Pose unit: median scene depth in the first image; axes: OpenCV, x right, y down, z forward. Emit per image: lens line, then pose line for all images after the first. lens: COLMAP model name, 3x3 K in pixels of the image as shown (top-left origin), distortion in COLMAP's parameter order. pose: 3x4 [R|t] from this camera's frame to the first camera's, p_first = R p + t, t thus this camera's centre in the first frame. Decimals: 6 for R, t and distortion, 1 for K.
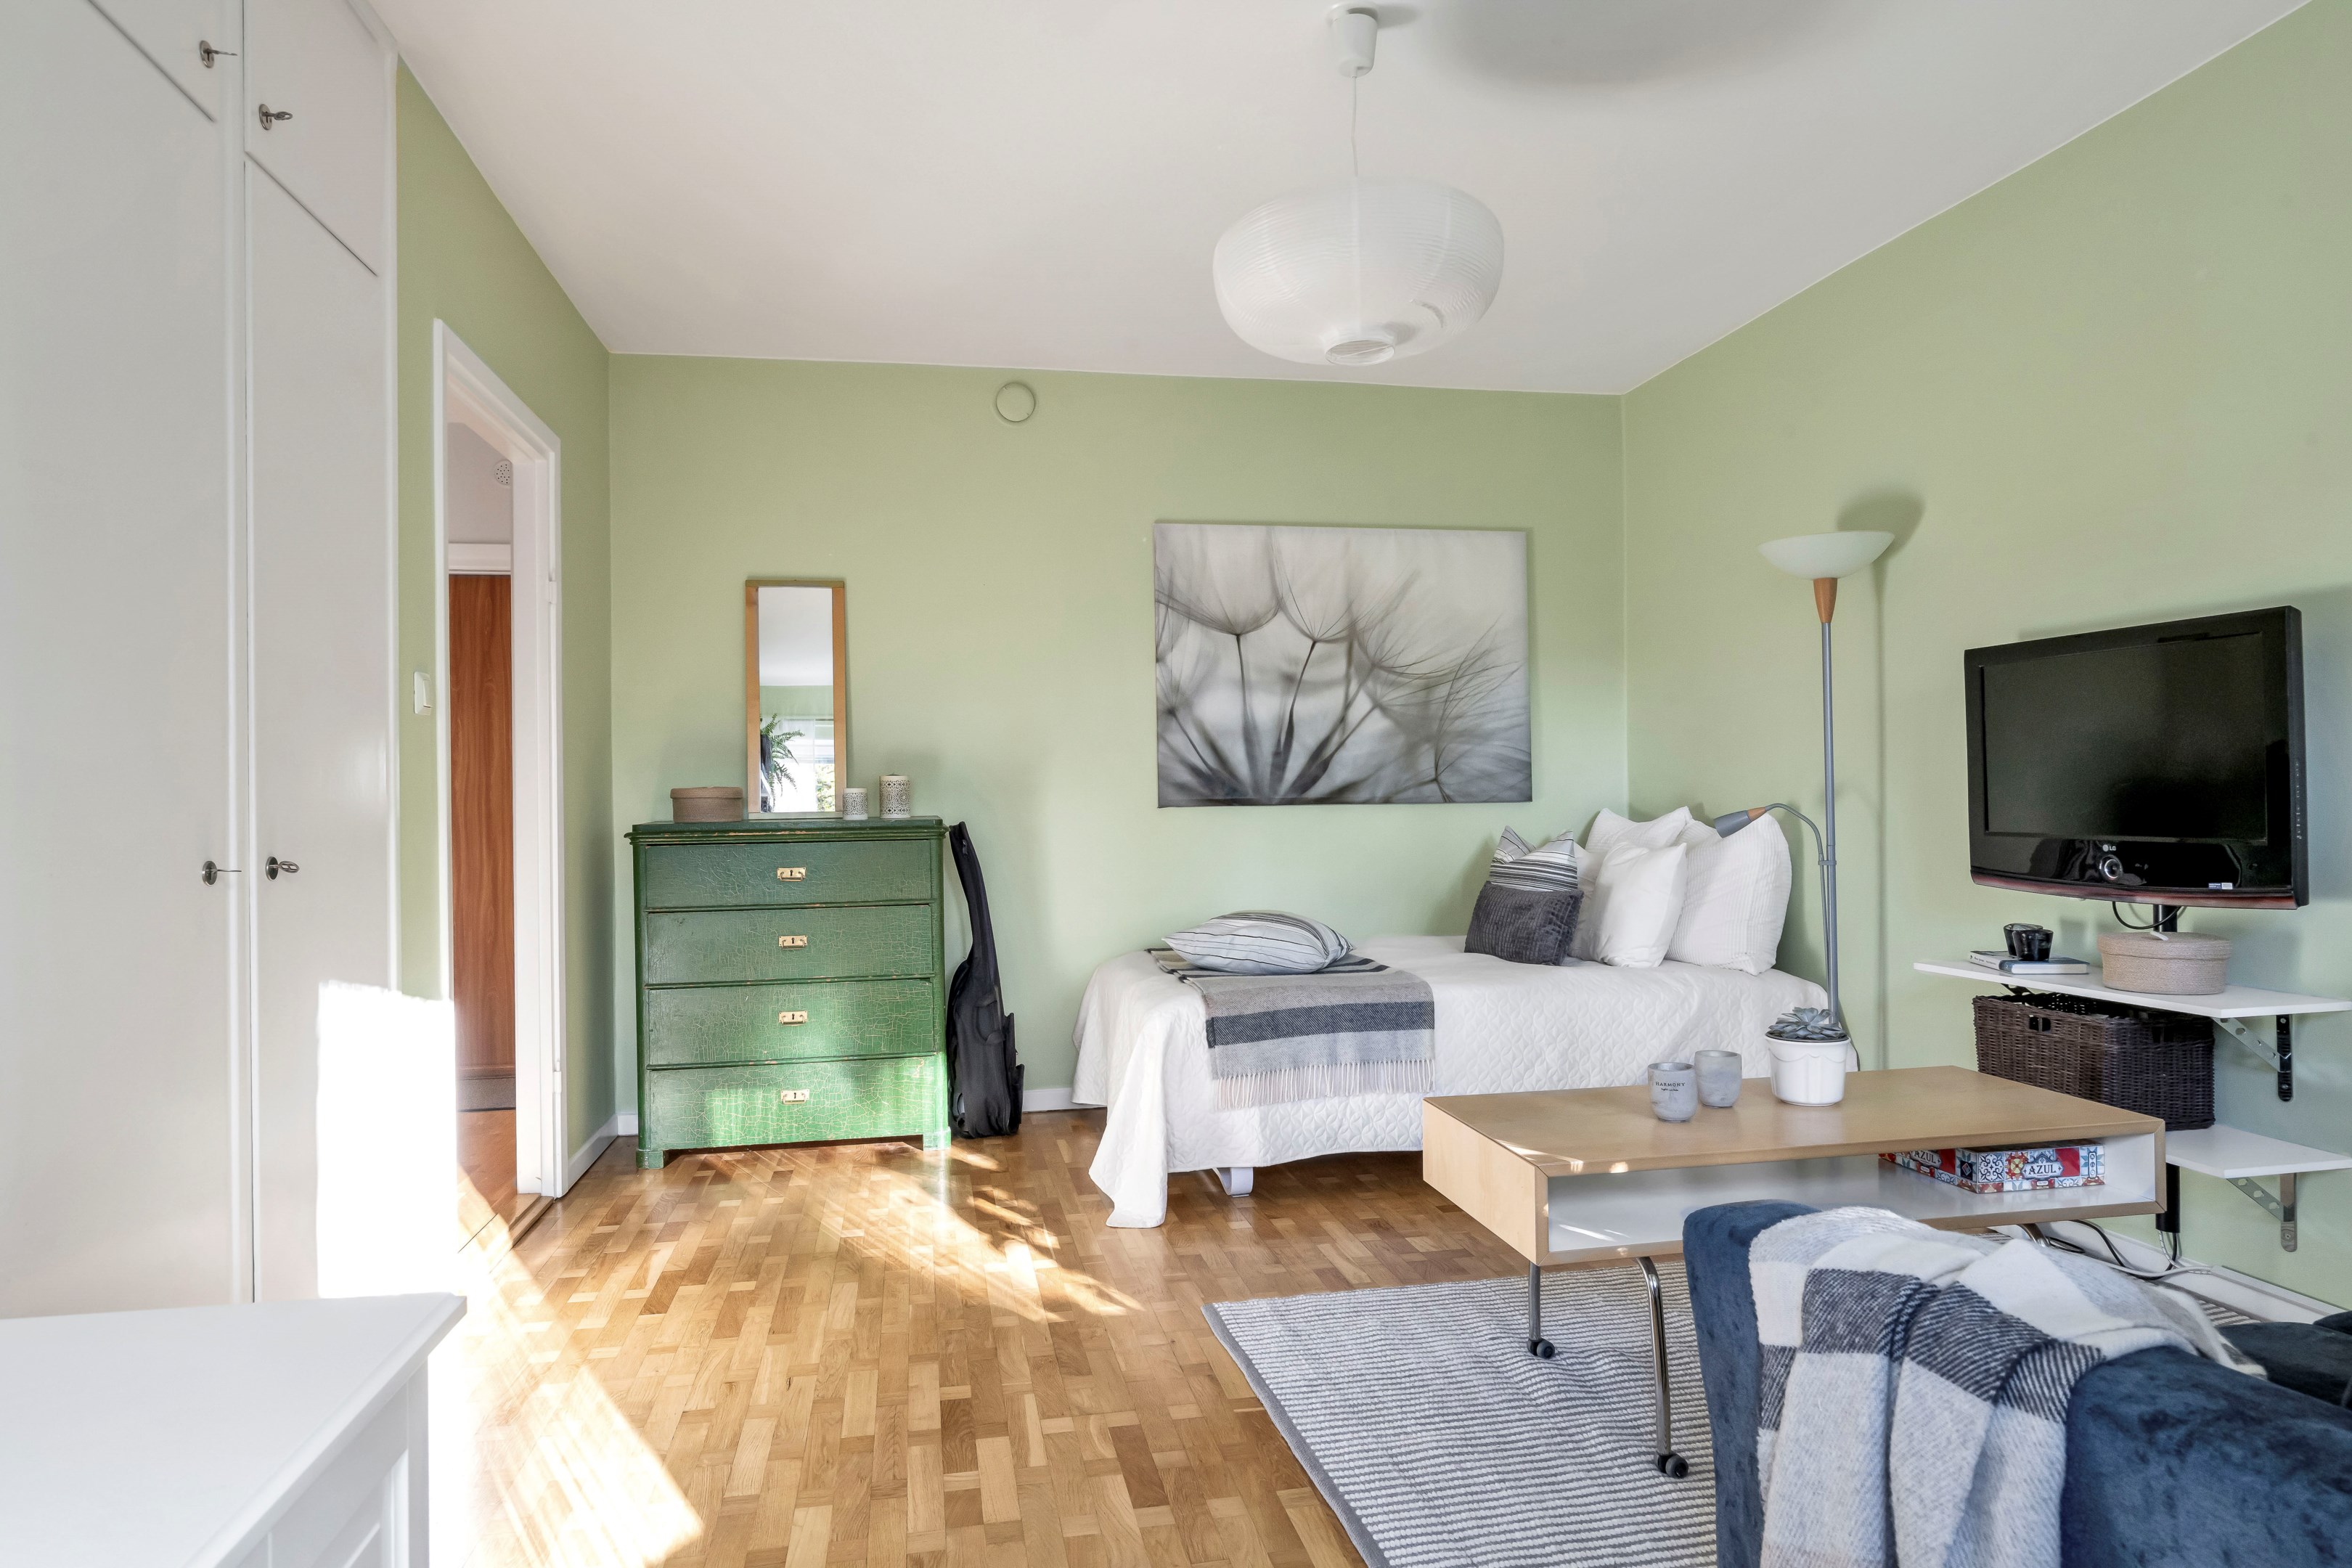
lens RADIAL K [[1444.7, 0, 1176.0], [0, 1444.7, 784.0], [0, 0, 1]] dist [0.004436, 0.000996]
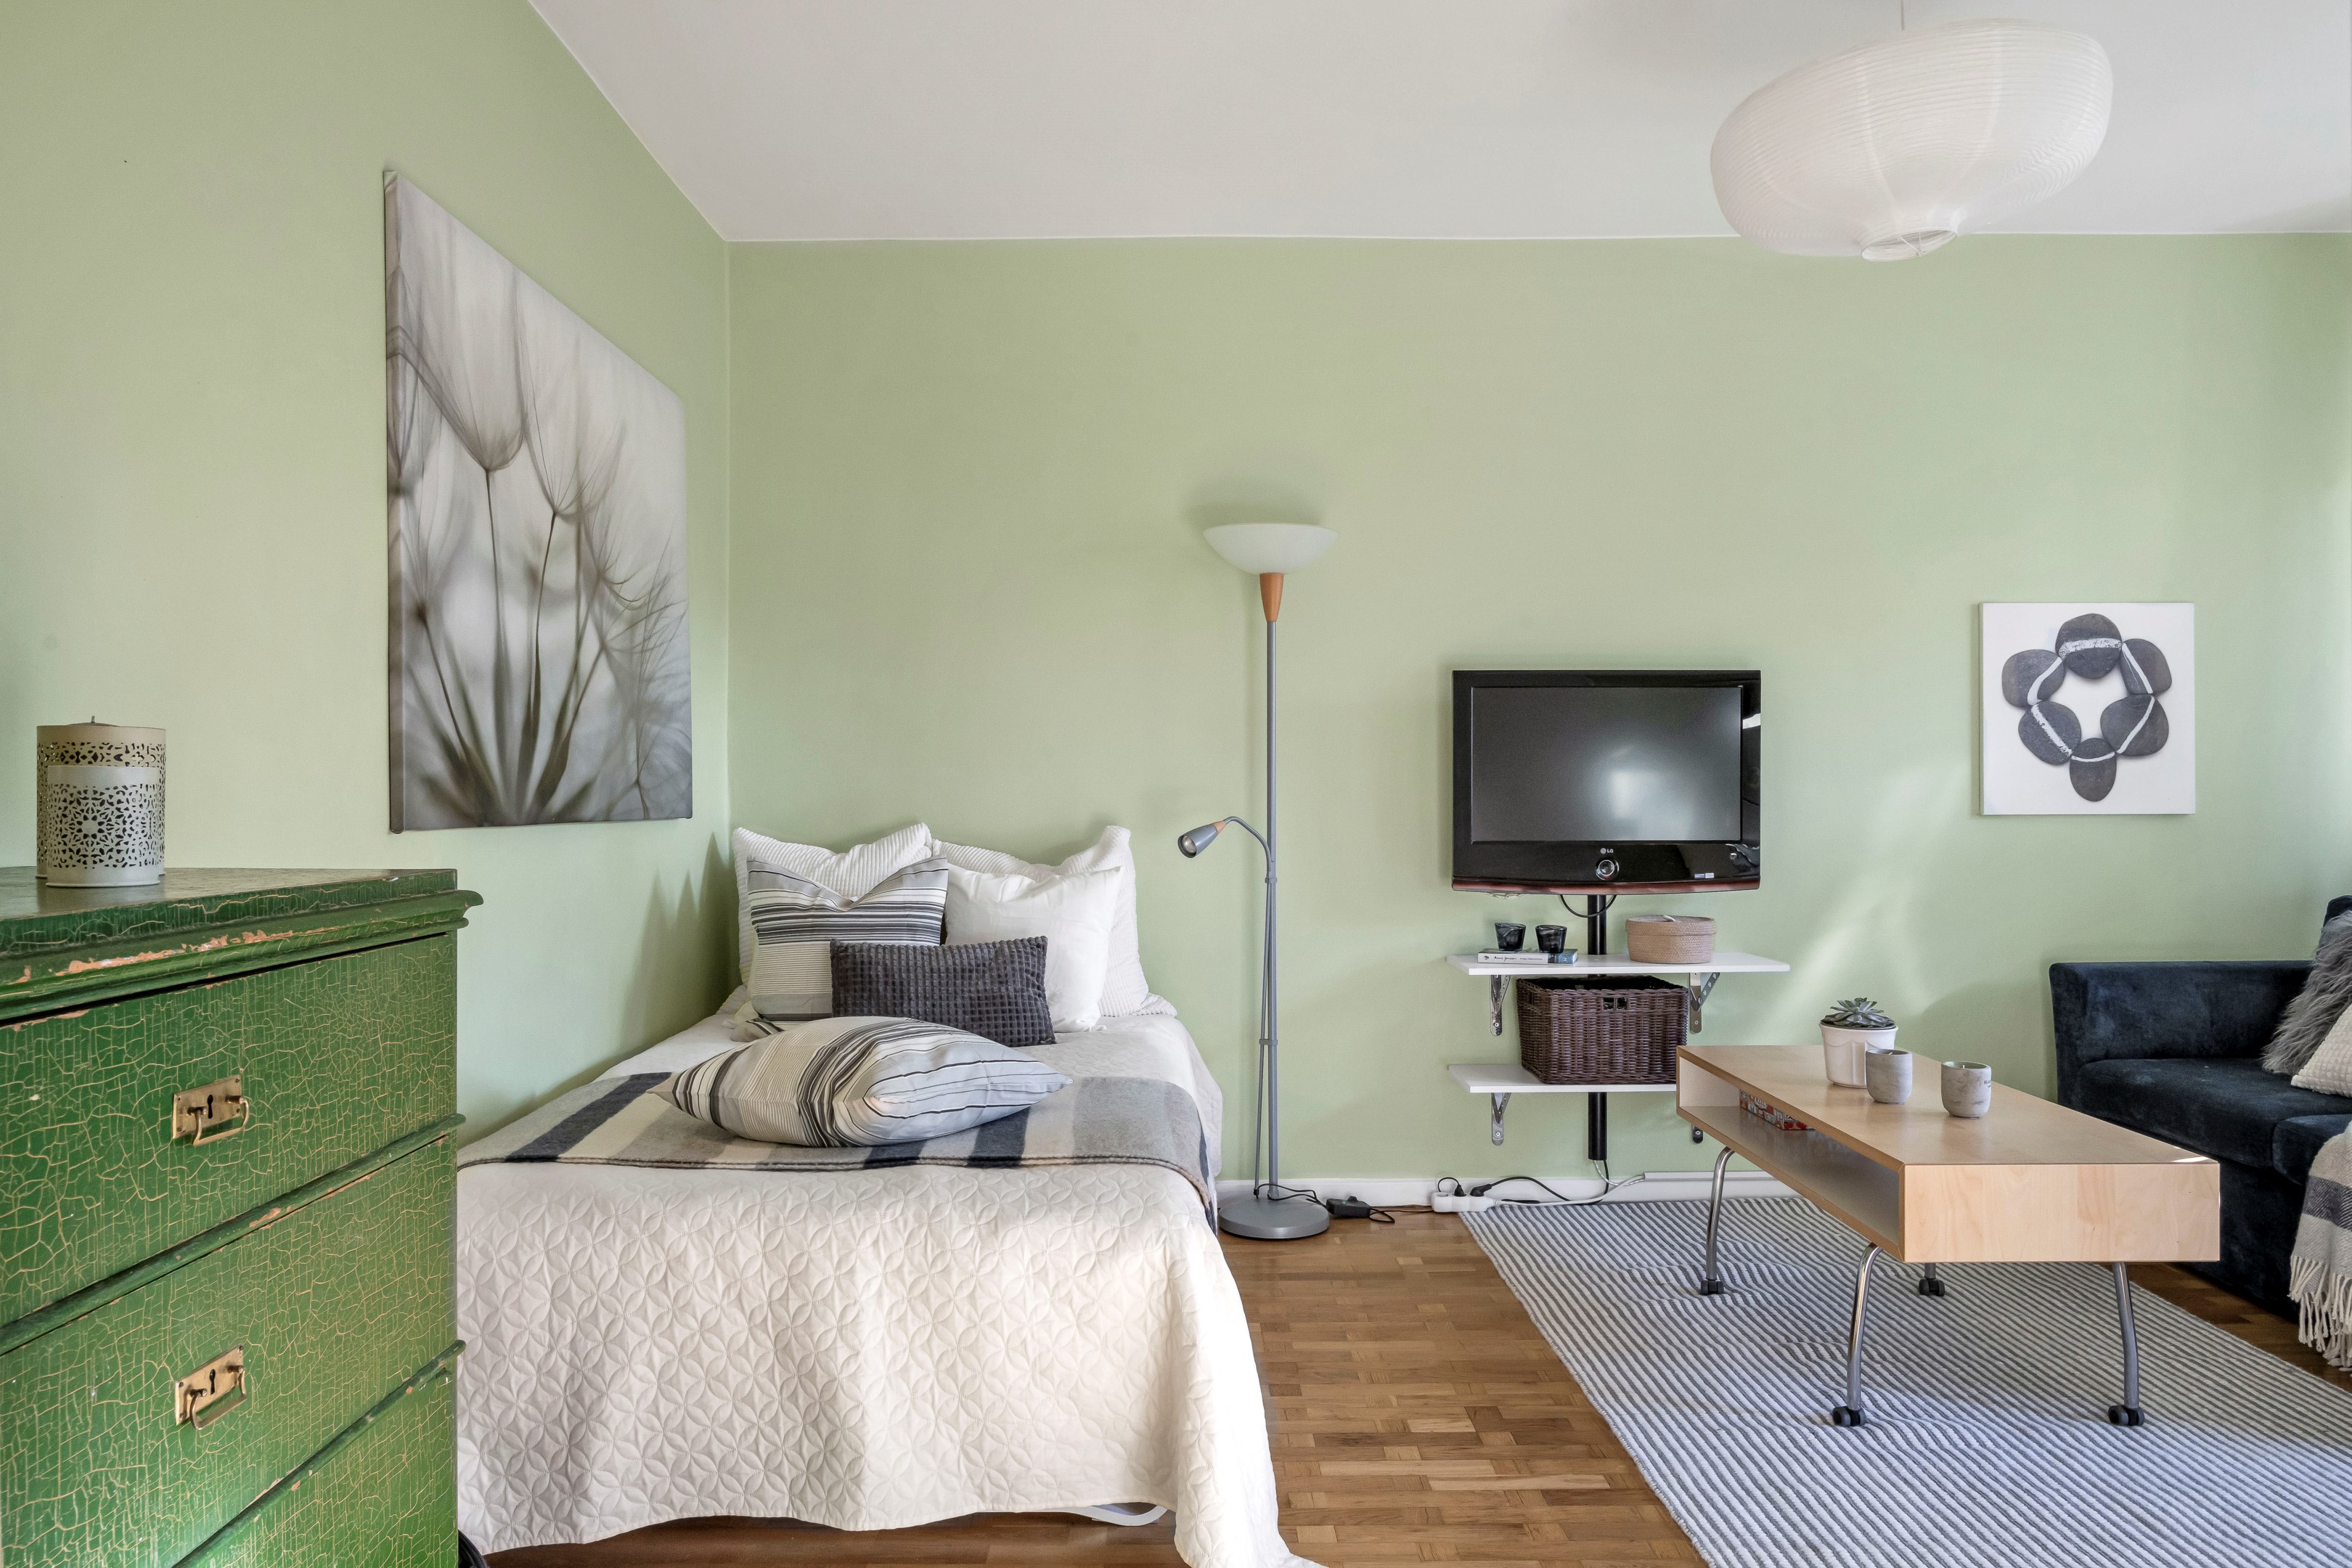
lens RADIAL K [[1610.0, 0, 1176.0], [0, 1610.0, 784.0], [0, 0, 1]] dist [0.004443, 0.002076]
pose [[0.161707, 0.019796, 0.986640, -0.458970], [-0.002258, 0.999804, -0.019690, 0.010763], [-0.986836, 0.000956, 0.161720, 0.709839]]
